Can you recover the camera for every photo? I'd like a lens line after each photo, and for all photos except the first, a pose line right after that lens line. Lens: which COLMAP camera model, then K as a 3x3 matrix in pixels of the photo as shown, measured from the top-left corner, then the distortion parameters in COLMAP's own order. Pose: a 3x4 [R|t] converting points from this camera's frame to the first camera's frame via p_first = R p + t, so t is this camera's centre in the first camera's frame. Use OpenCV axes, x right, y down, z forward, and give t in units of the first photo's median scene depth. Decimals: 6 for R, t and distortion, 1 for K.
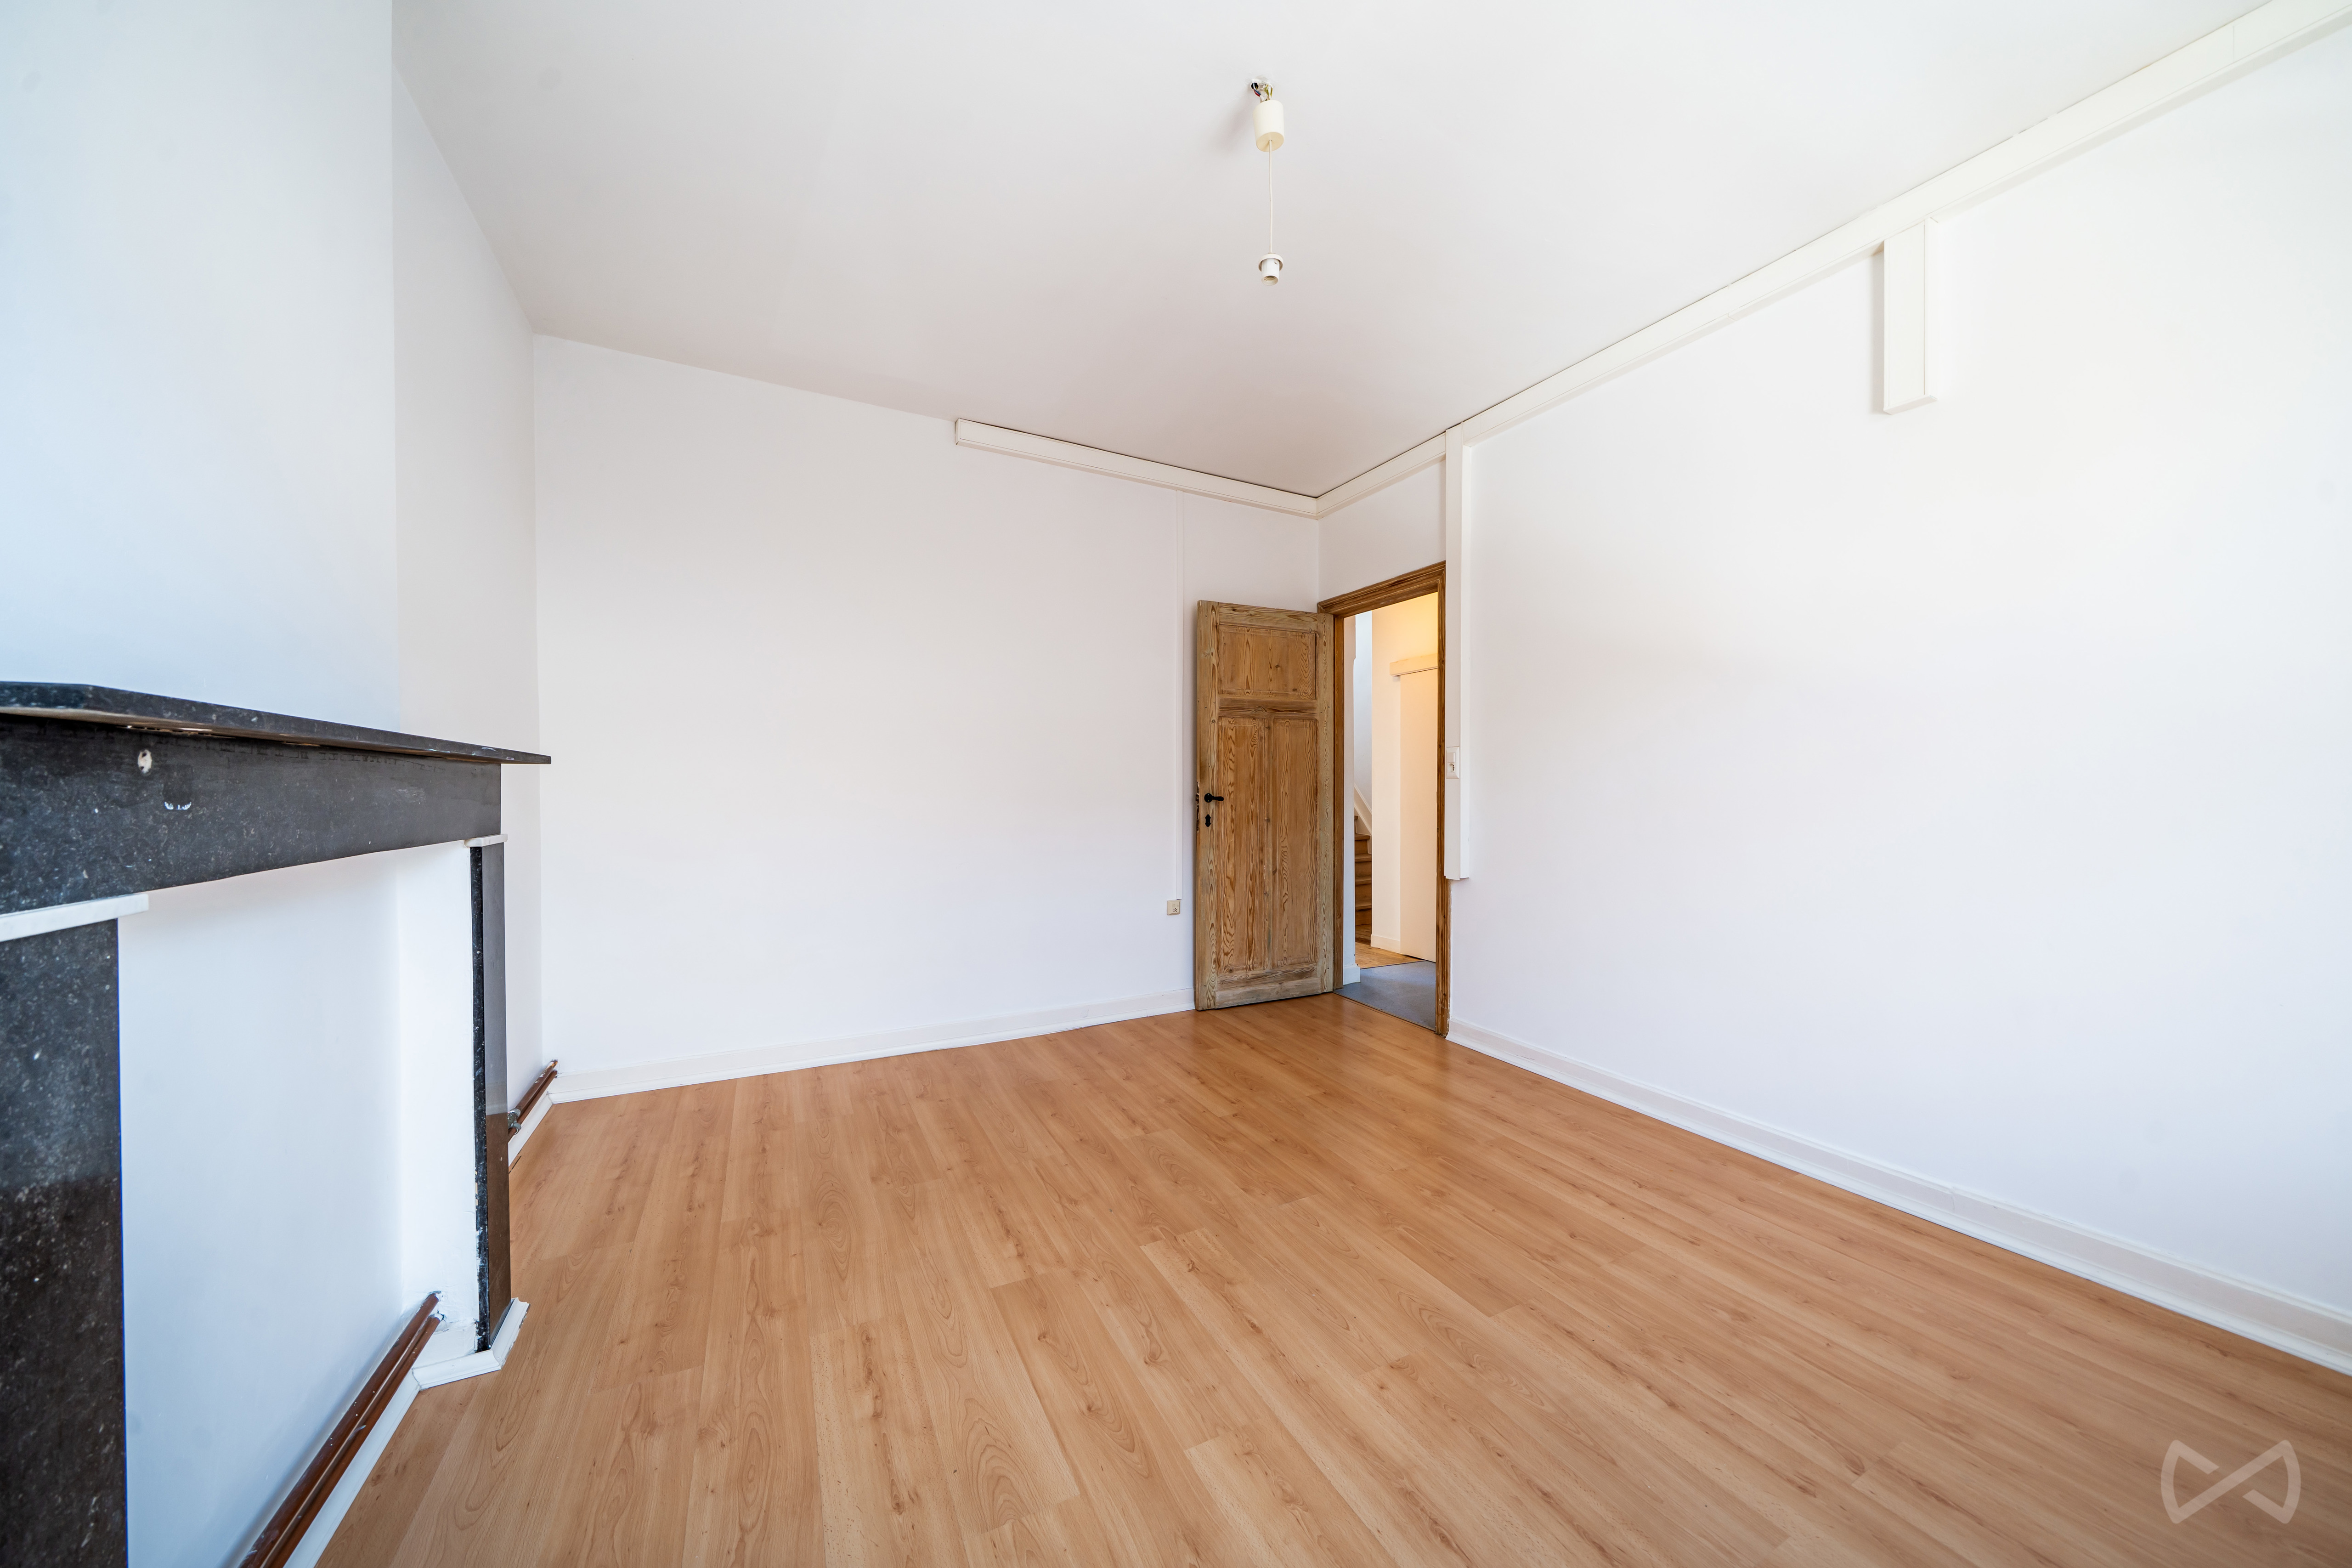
lens RADIAL K [[798.5, 0, 1190.5], [0, 798.5, 788.4], [0, 0, 1]] dist [-0.015719, 0.000451]
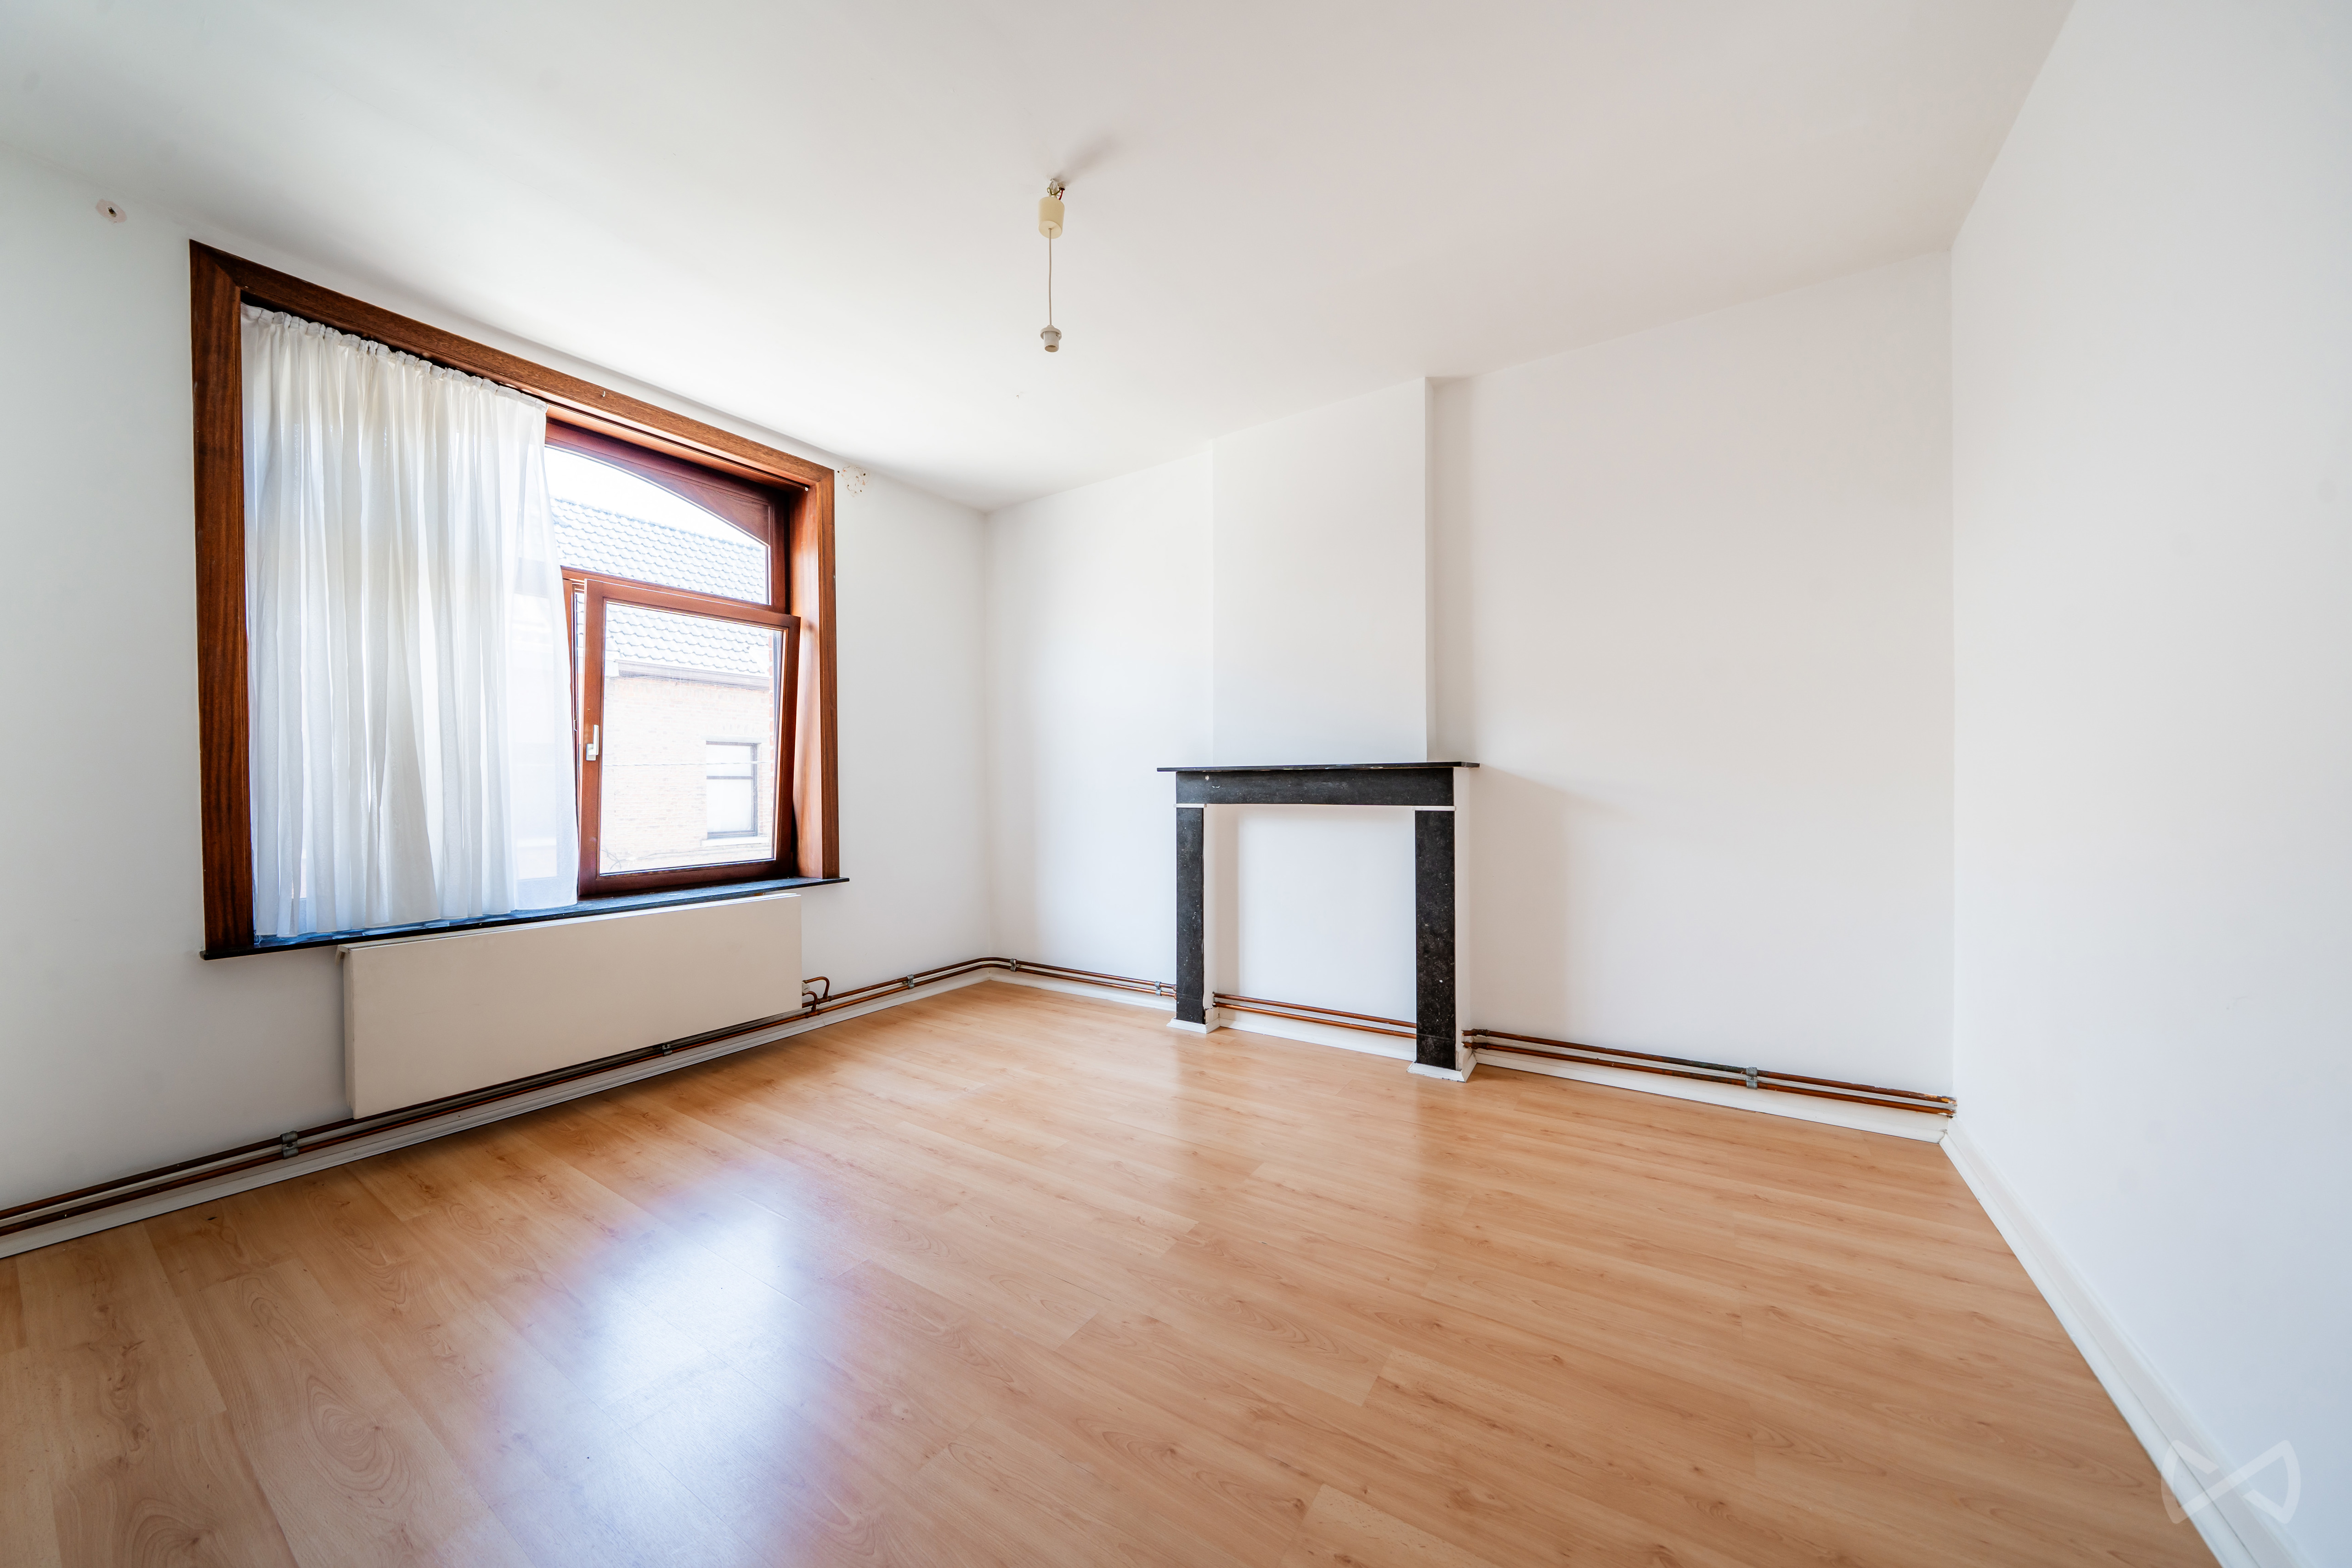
lens RADIAL K [[798.5, 0, 1192.3], [0, 798.5, 786.1], [0, 0, 1]] dist [-0.015719, 0.000451]
pose [[-0.867101, 0.008955, -0.498052, 0.408625], [0.007887, 0.999960, 0.004248, -0.001119], [0.498070, -0.000245, -0.867137, 1.692941]]
